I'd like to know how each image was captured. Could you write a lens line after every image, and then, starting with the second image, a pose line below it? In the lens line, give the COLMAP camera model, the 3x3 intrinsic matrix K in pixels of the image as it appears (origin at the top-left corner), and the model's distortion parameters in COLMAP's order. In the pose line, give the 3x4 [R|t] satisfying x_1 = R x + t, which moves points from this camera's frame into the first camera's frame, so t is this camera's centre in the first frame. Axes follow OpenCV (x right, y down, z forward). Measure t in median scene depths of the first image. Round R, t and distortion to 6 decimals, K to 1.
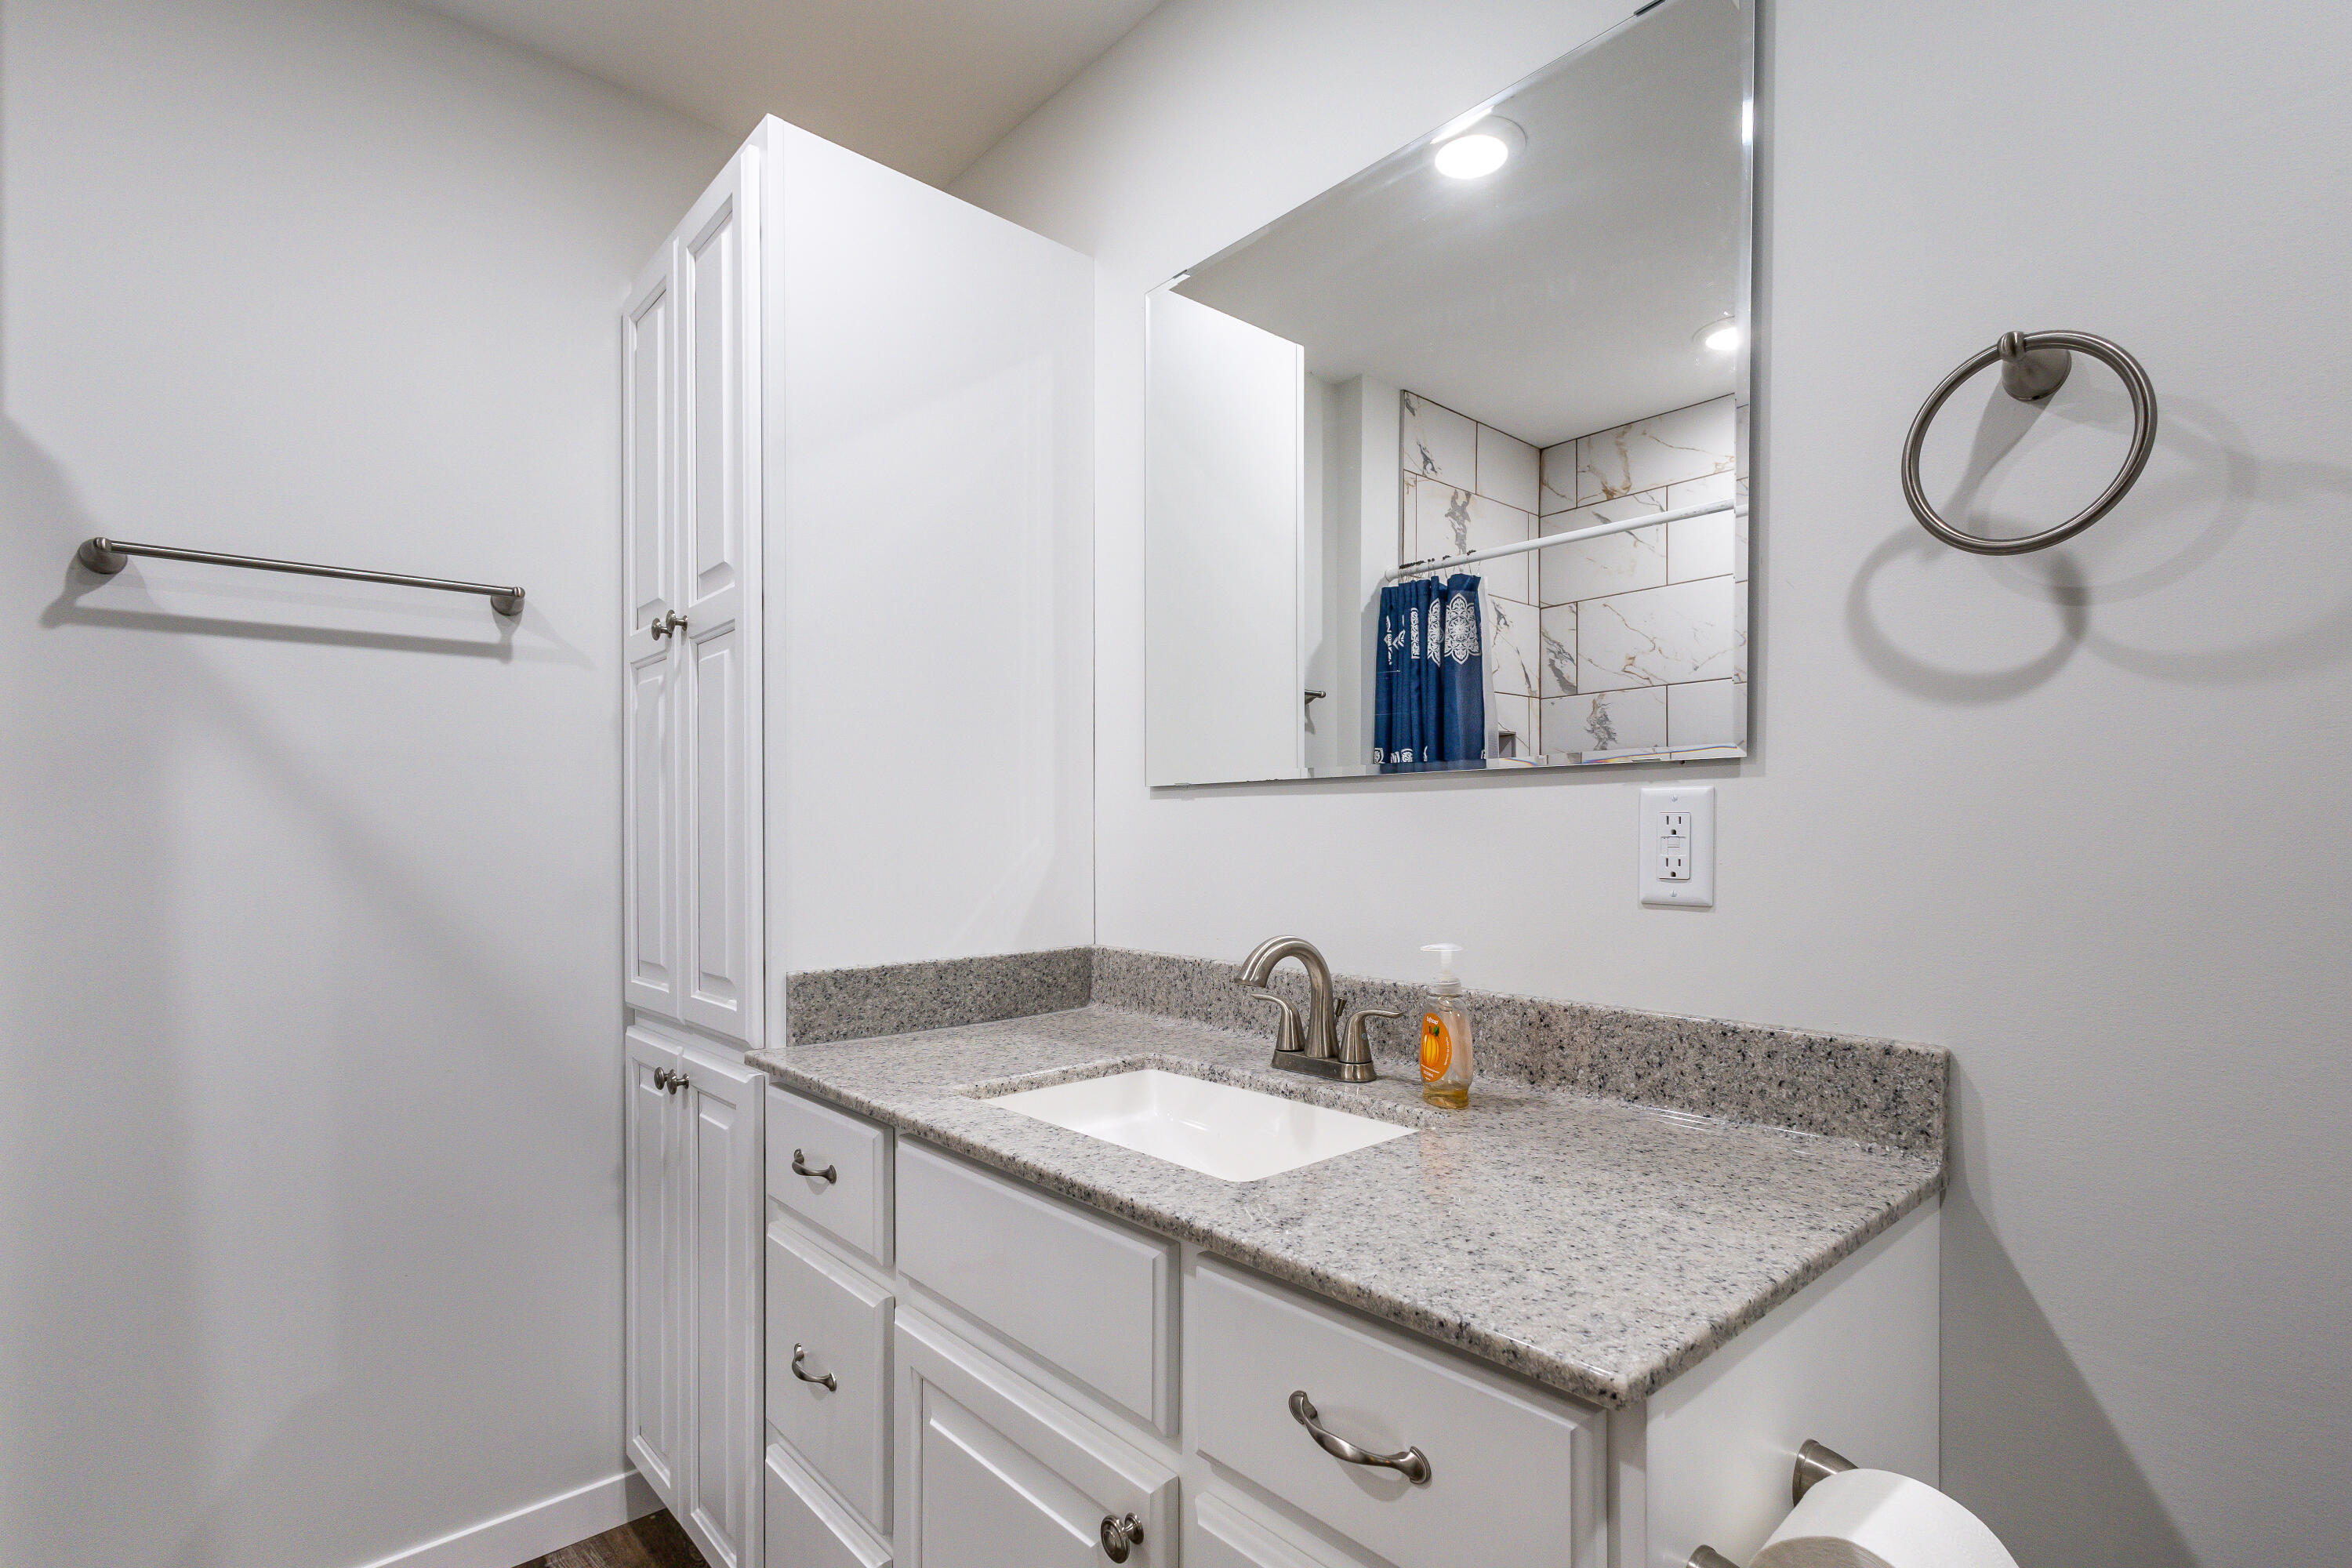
lens RADIAL K [[1080.9, 0, 1228.7], [0, 1080.9, 839.1], [0, 0, 1]] dist [0.015157, -0.001201]
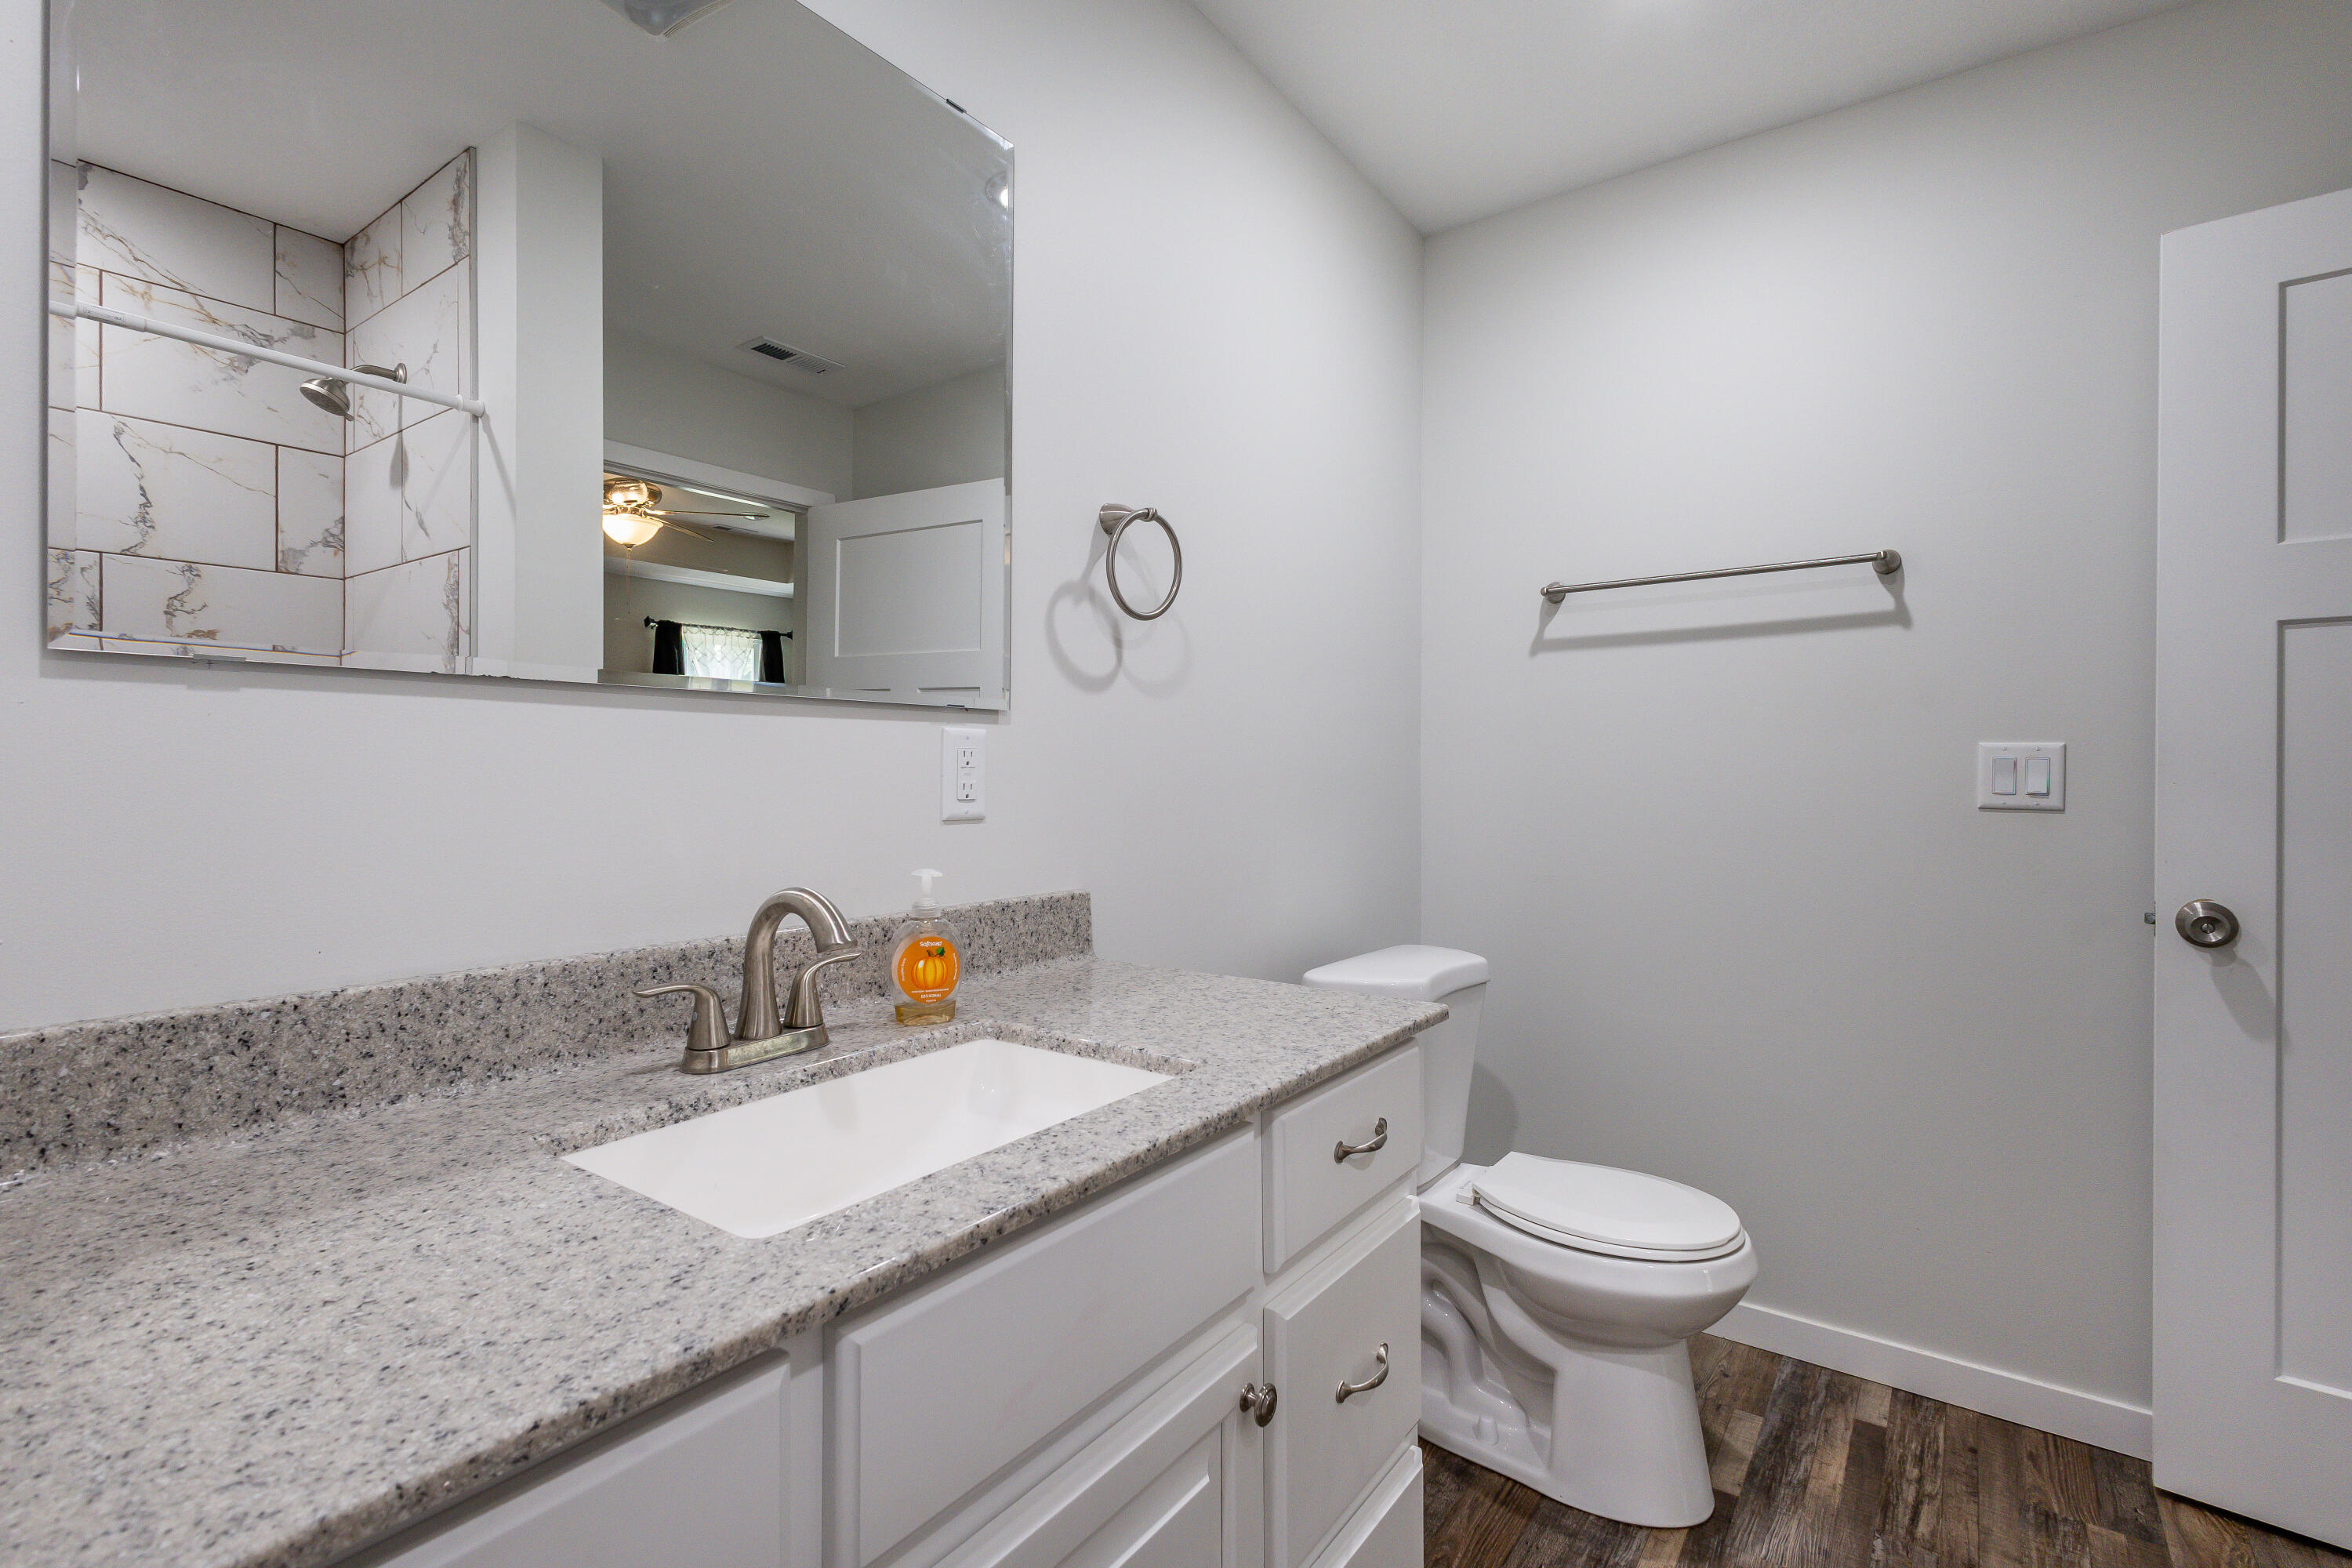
lens RADIAL K [[1080.9, 0, 1159.4], [0, 1080.9, 766.9], [0, 0, 1]] dist [0.015157, -0.001201]
pose [[-0.157092, 0.002096, 0.987582, -0.739189], [-0.000314, 0.999998, -0.002172, 0.000528], [-0.987584, -0.000652, -0.157091, 0.805624]]
